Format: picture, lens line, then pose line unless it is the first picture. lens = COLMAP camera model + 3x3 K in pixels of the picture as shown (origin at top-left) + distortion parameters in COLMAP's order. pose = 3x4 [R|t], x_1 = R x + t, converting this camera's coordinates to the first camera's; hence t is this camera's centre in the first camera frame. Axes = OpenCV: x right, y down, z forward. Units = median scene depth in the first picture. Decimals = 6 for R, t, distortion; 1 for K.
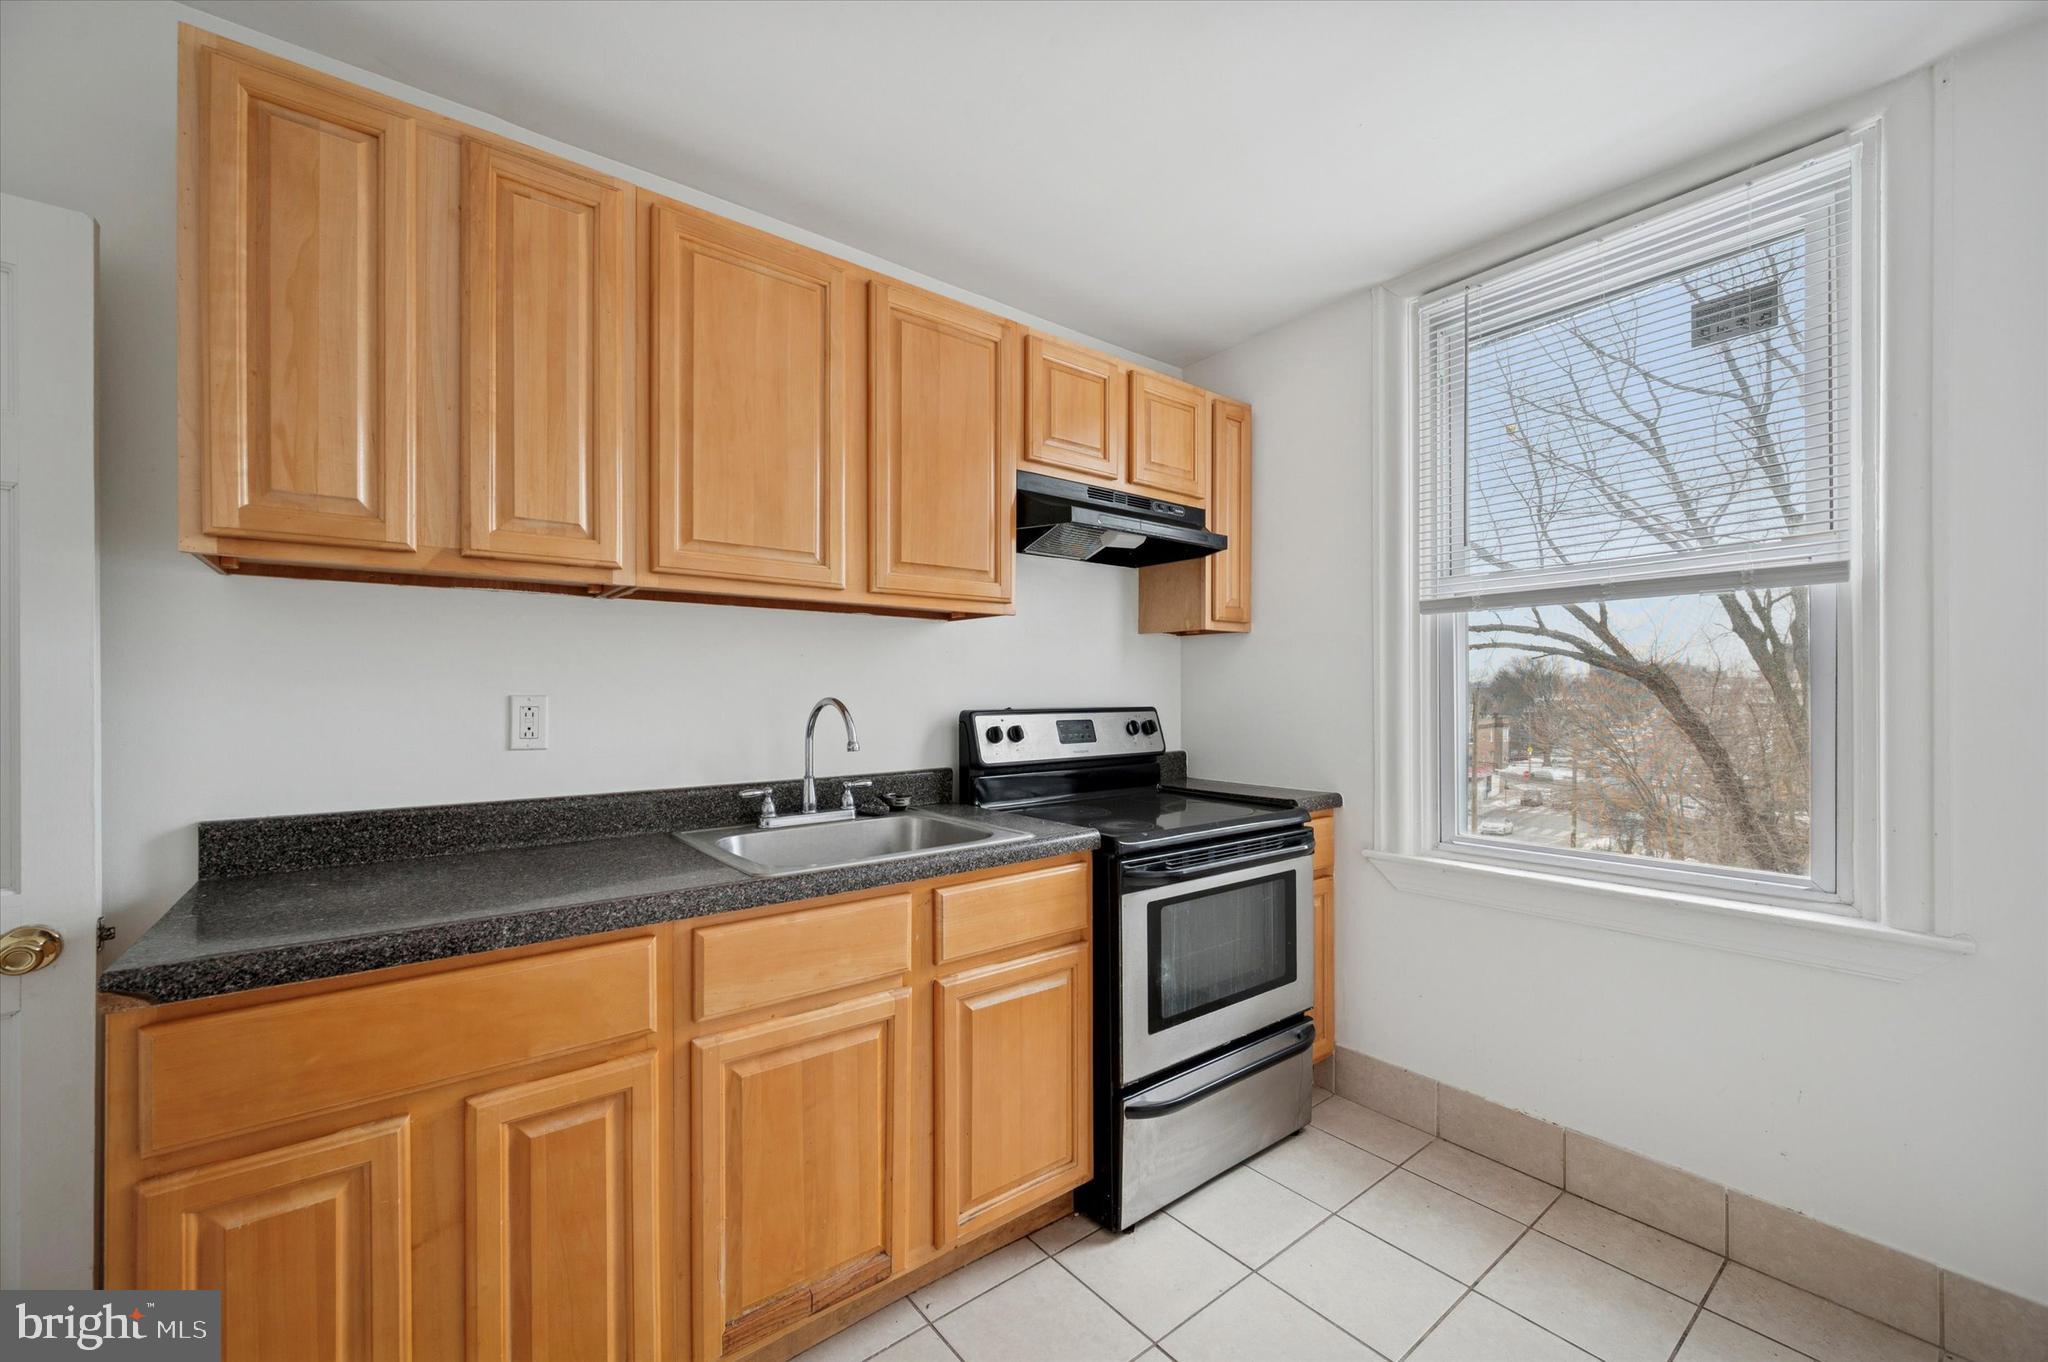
lens RADIAL K [[821.9, 0, 1032.6], [0, 821.9, 681.6], [0, 0, 1]] dist [0.000385, -0.000112]
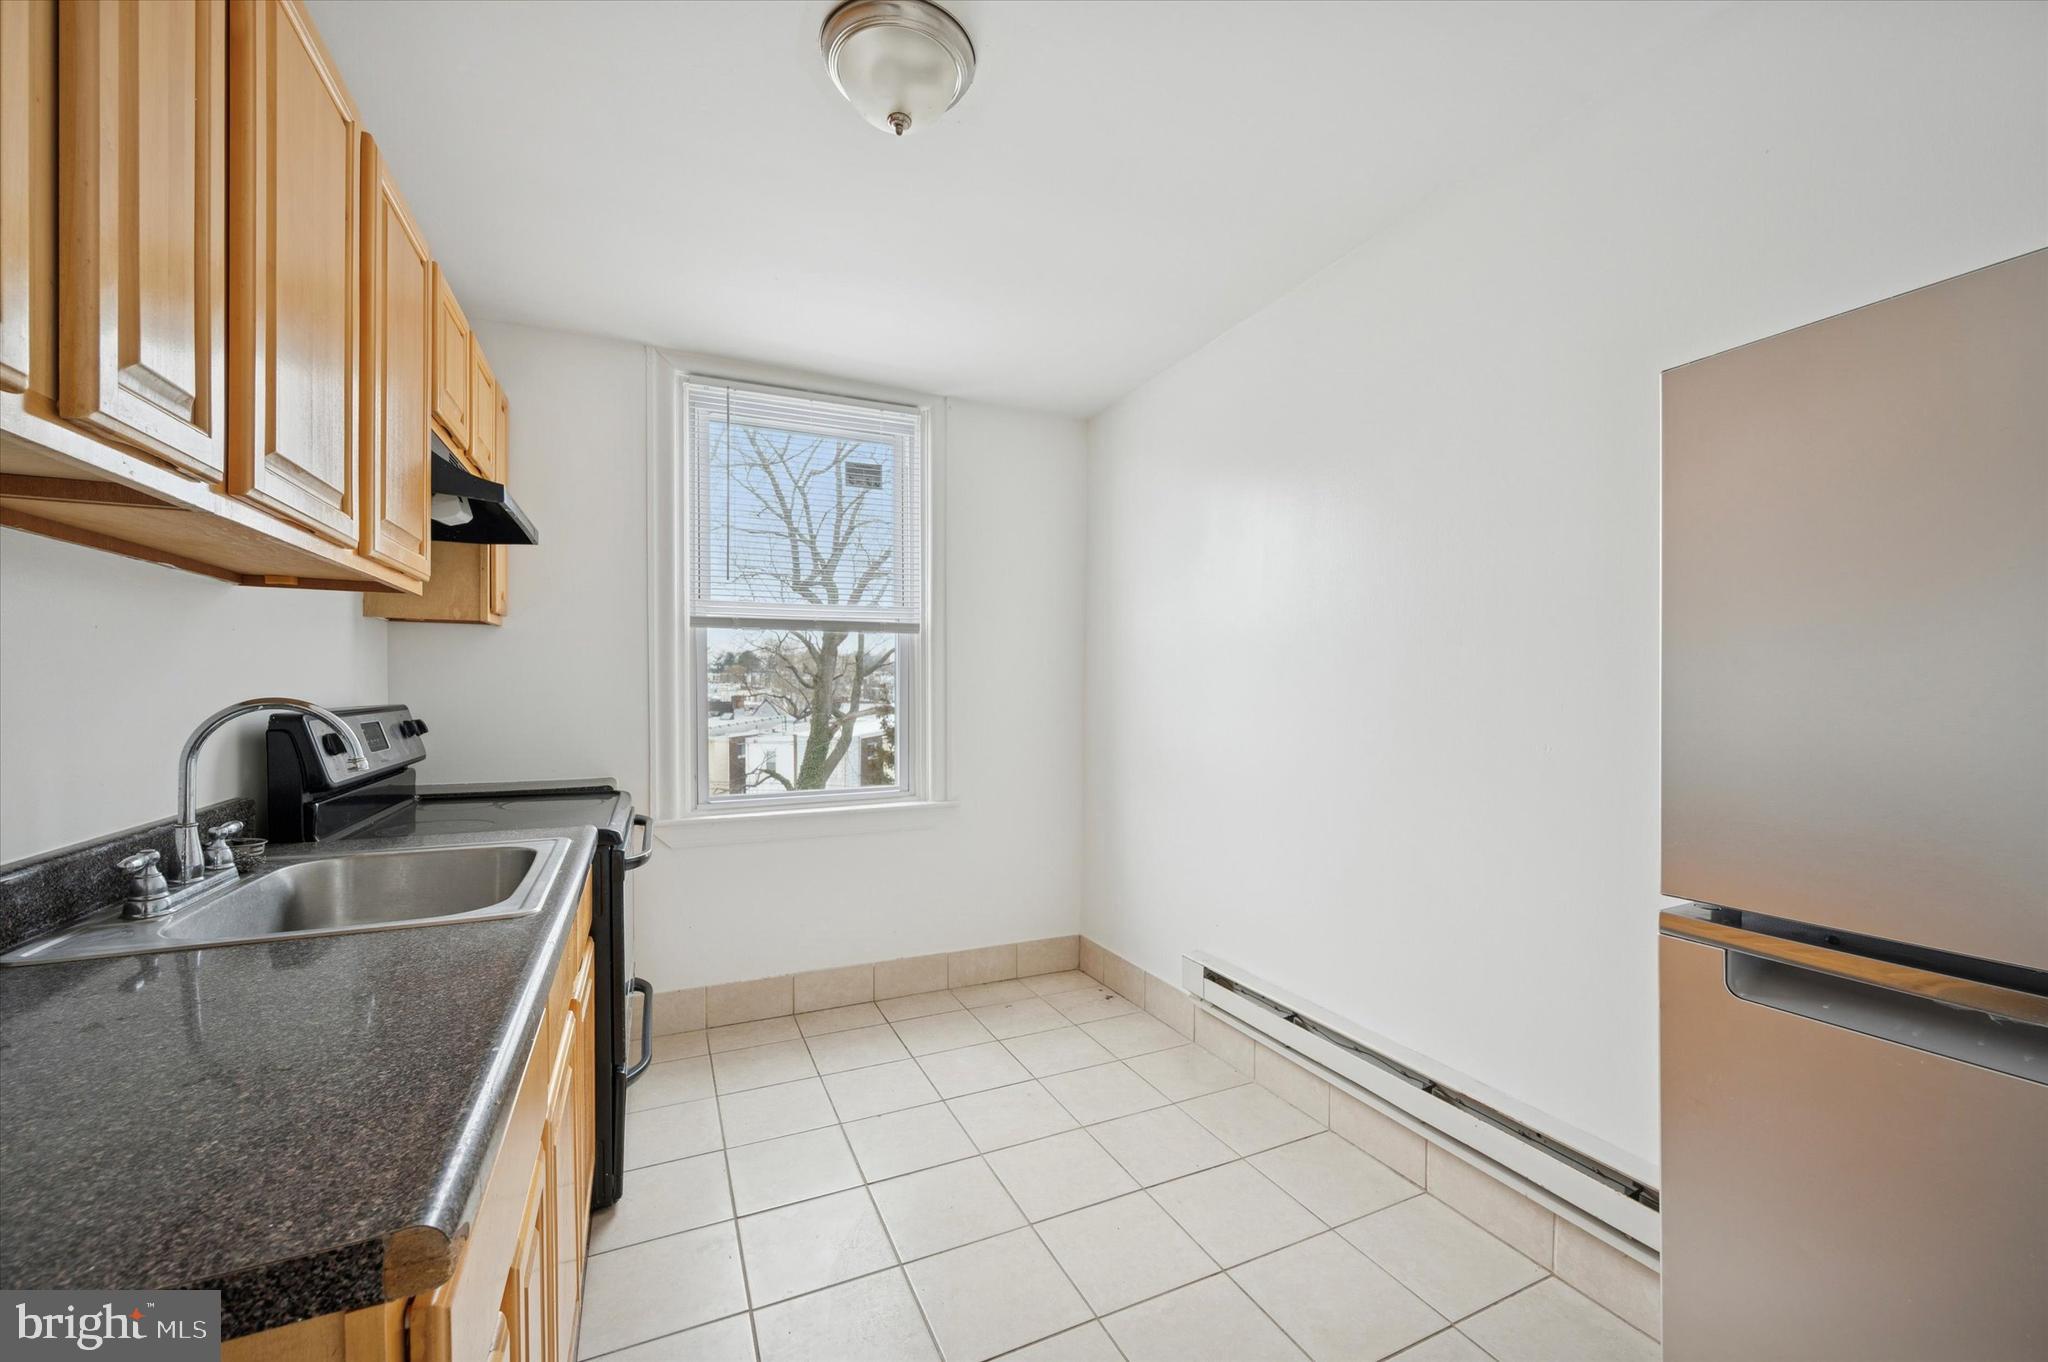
lens RADIAL K [[792.8, 0, 1024.0], [0, 792.8, 681.0], [0, 0, 1]] dist [-0.000222, -0.000014]
pose [[0.234766, 0.009285, 0.972008, -0.694724], [-0.014835, 0.999872, -0.005968, 0.001569], [-0.971939, -0.013019, 0.234874, 0.246674]]
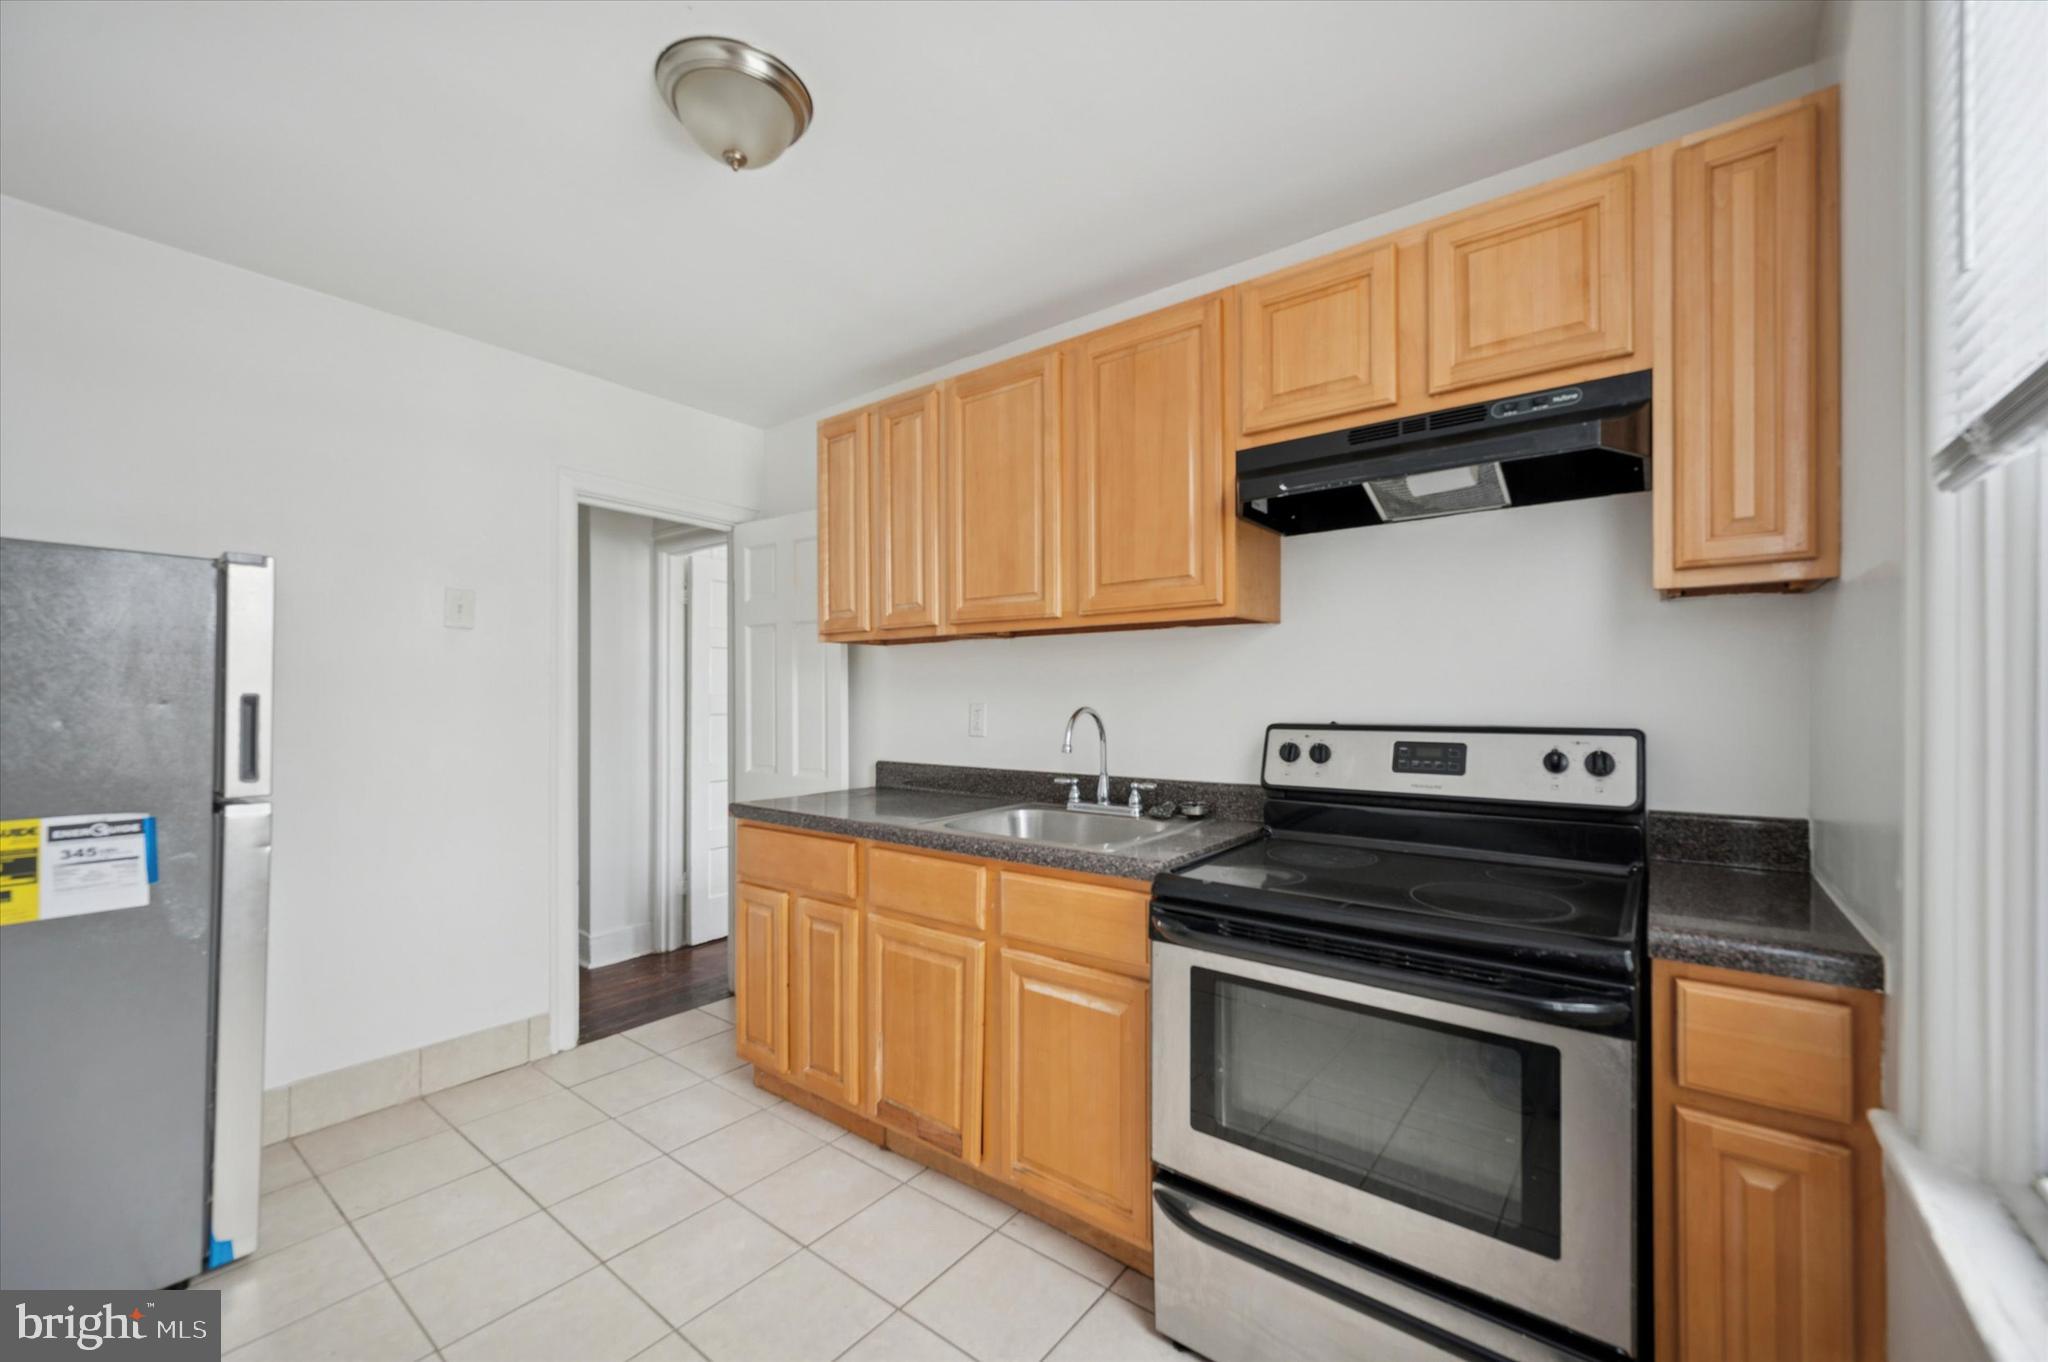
lens RADIAL K [[793.7, 0, 1035.3], [0, 793.7, 693.1], [0, 0, 1]] dist [-0.000703, -0.000065]
pose [[0.242436, -0.007816, -0.970136, 0.801733], [0.012049, 0.999915, -0.005045, 0.003875], [0.970092, -0.010466, 0.242510, 0.618669]]
